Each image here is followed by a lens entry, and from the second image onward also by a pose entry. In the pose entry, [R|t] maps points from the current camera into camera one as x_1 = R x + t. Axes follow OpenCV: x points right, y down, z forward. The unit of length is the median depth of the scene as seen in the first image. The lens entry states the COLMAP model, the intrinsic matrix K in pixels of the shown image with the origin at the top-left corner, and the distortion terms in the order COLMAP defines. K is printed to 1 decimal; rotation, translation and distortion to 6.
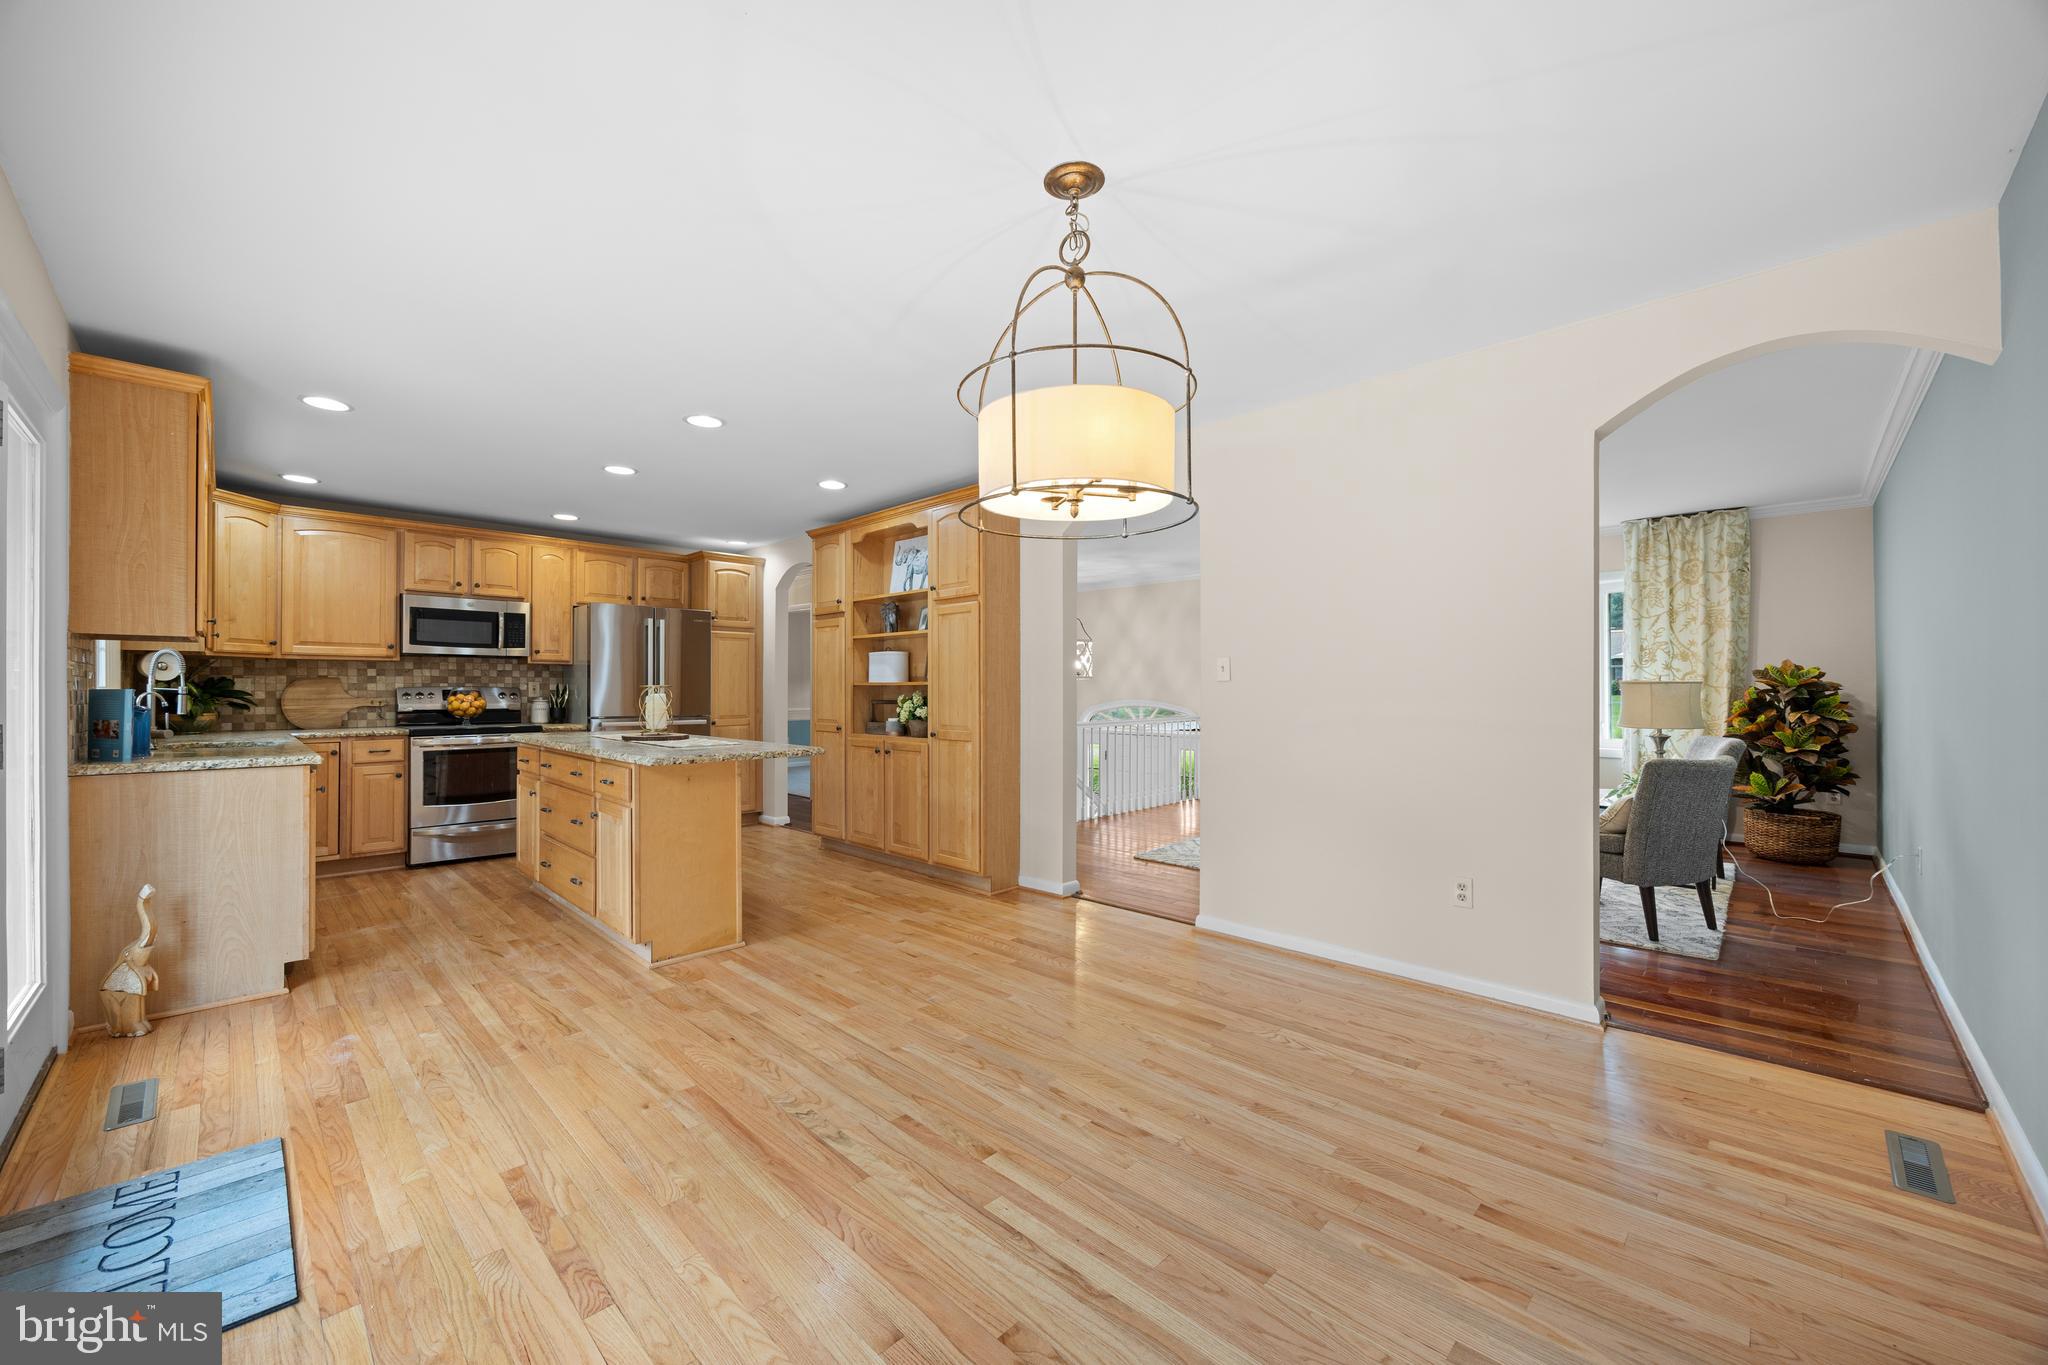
lens RADIAL K [[779.2, 0, 1014.6], [0, 779.2, 686.8], [0, 0, 1]] dist [-0.000853, -0.000344]
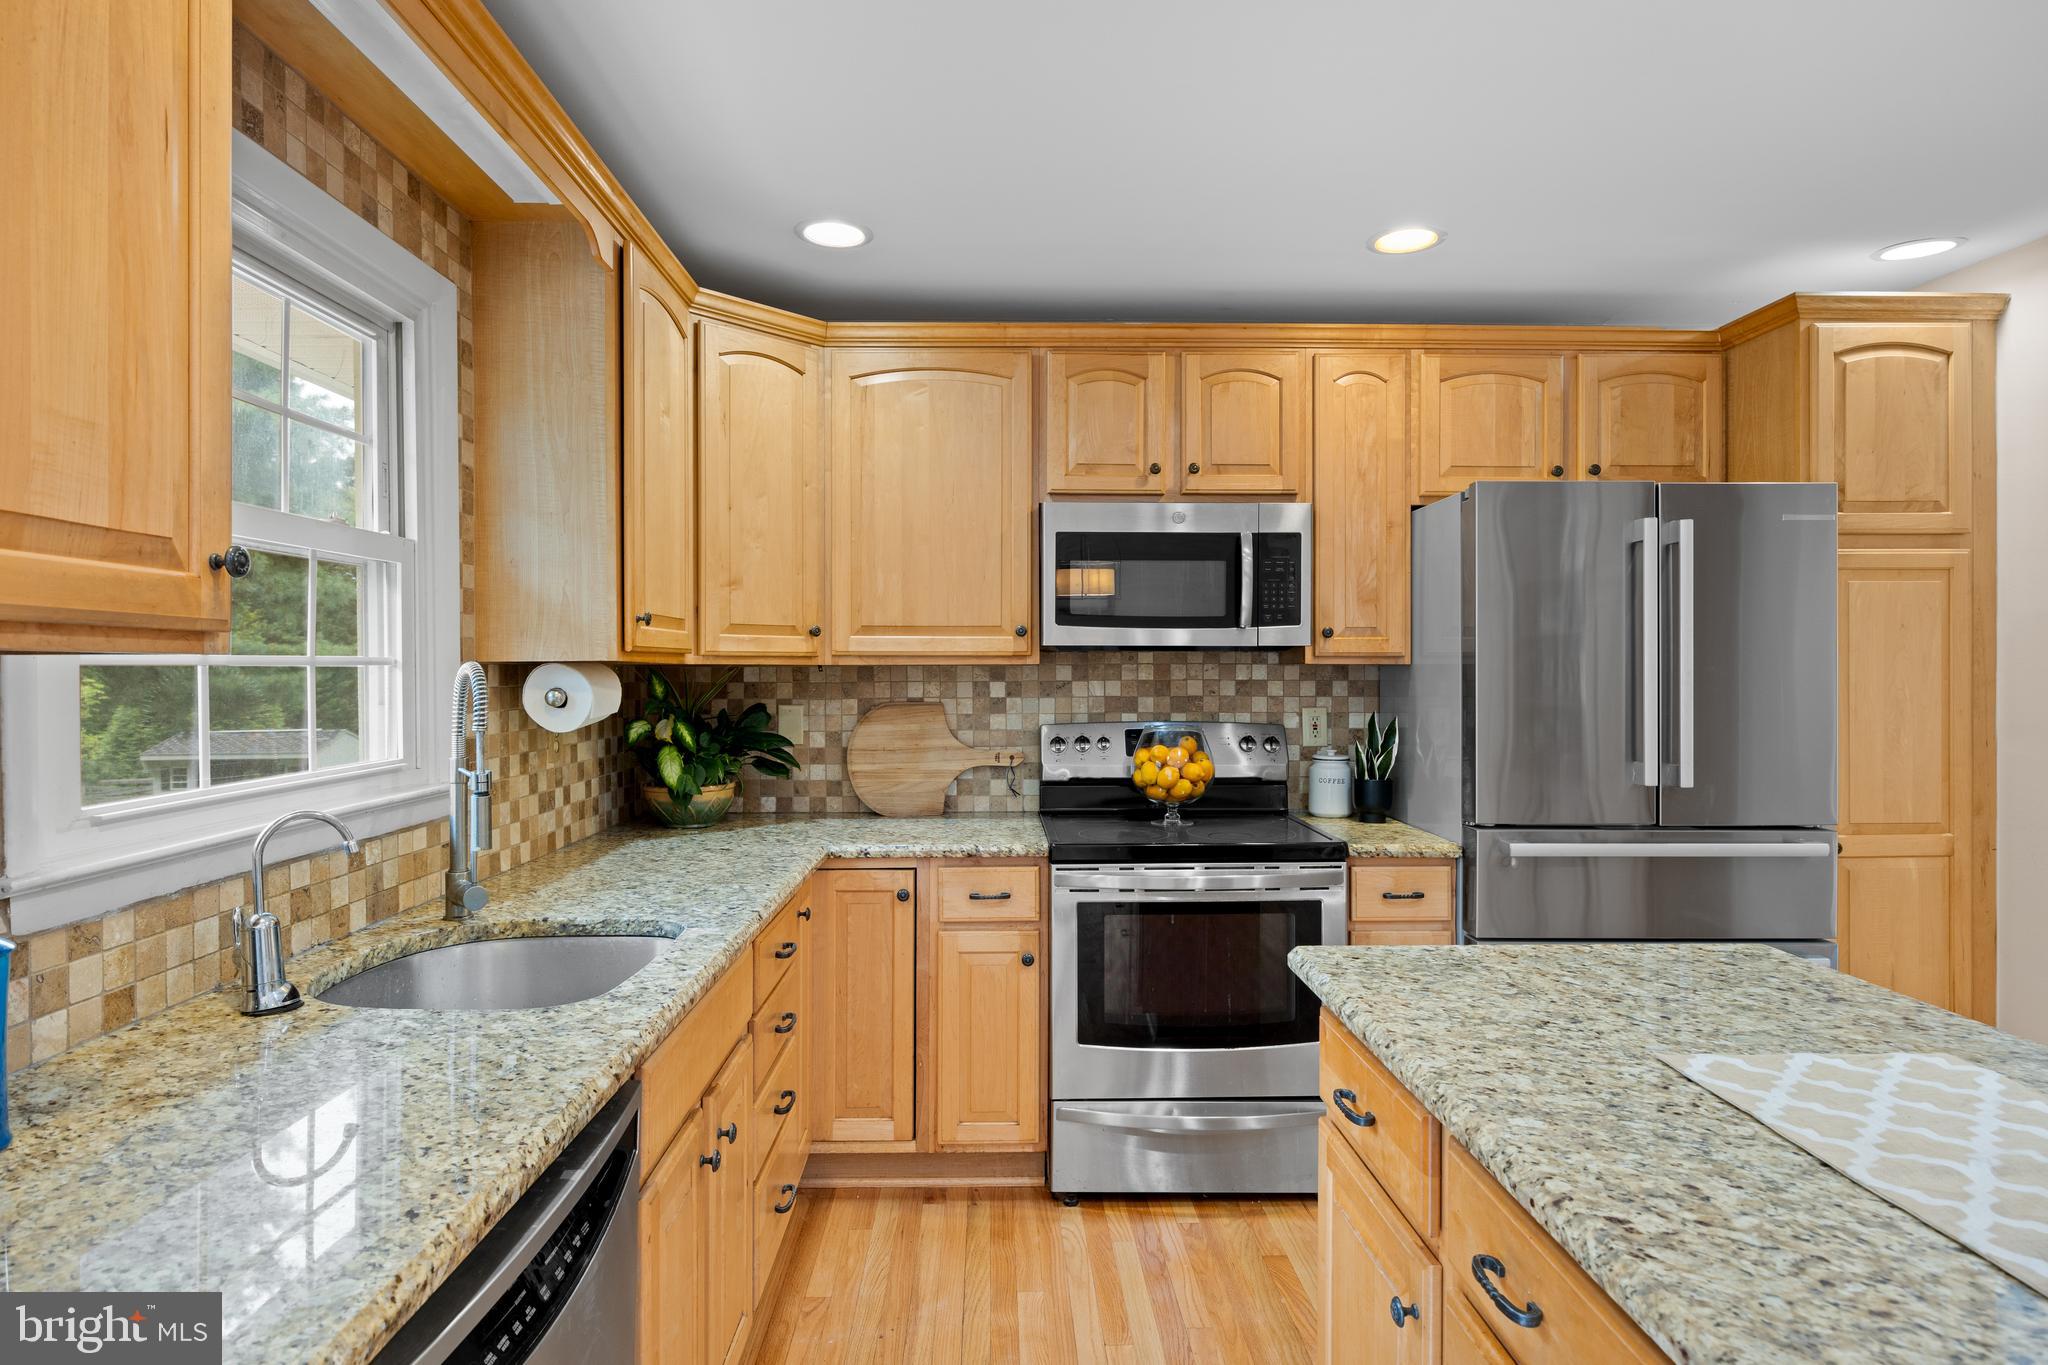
lens RADIAL K [[1102.4, 0, 1012.8], [0, 1102.4, 672.0], [0, 0, 1]] dist [-0.005588, -0.000150]
pose [[0.715699, -0.000015, -0.698409, -0.407967], [0.003519, 0.999987, 0.003585, -0.033329], [0.698400, -0.005023, 0.715690, 0.597668]]
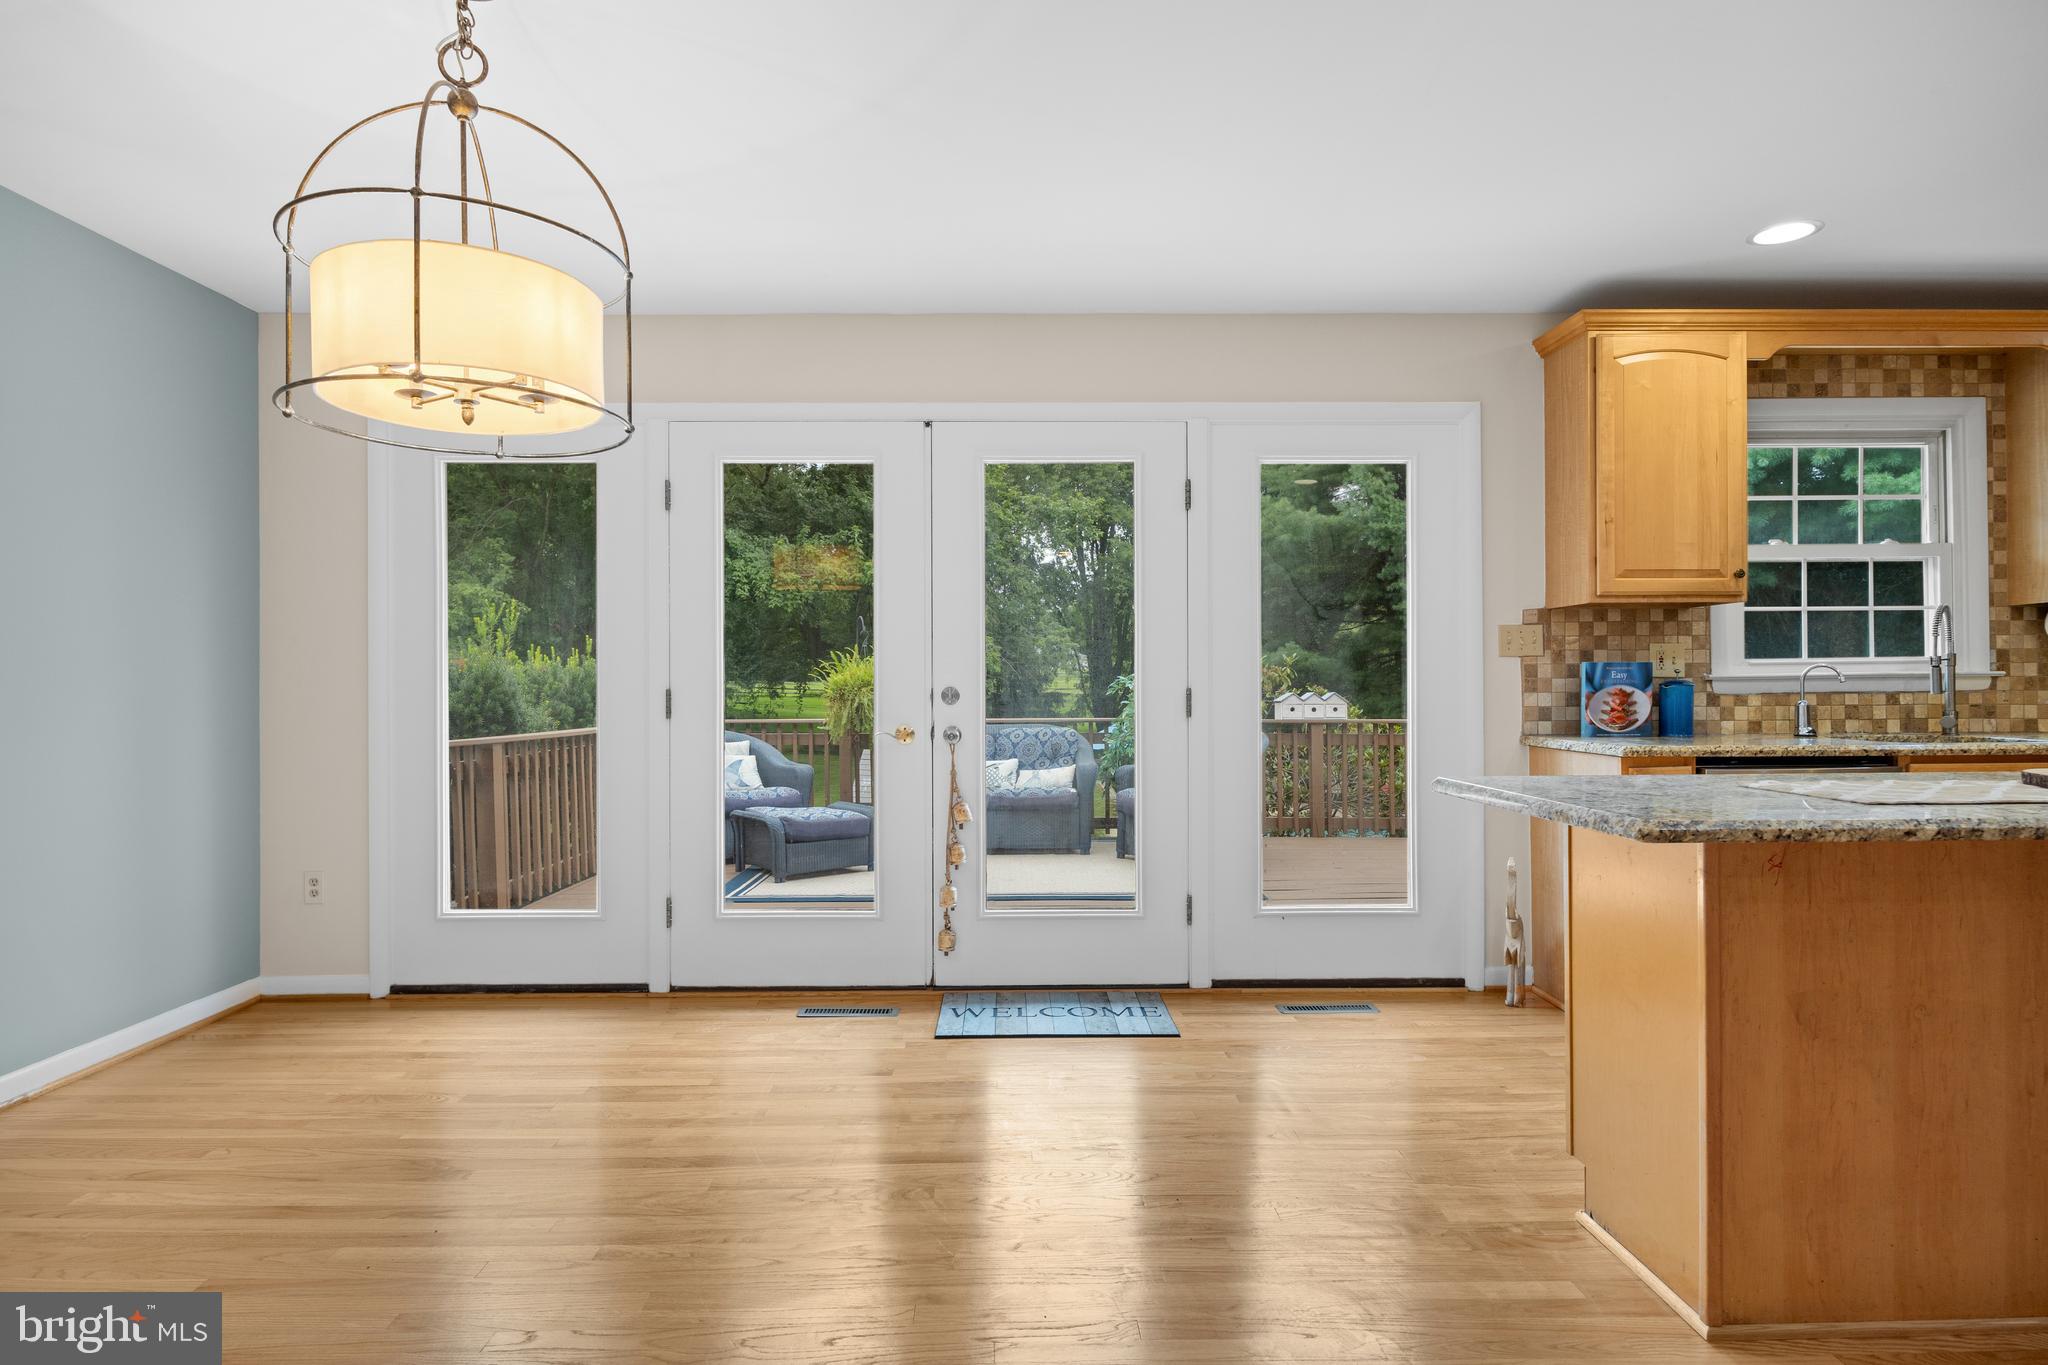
lens RADIAL K [[1085.0, 0, 1018.8], [0, 1085.0, 692.1], [0, 0, 1]] dist [-0.000841, -0.001789]
pose [[-0.696132, 0.008323, -0.717865, 0.172137], [0.009639, 0.999951, 0.002247, 0.016913], [0.717849, -0.005355, -0.696178, 0.798874]]
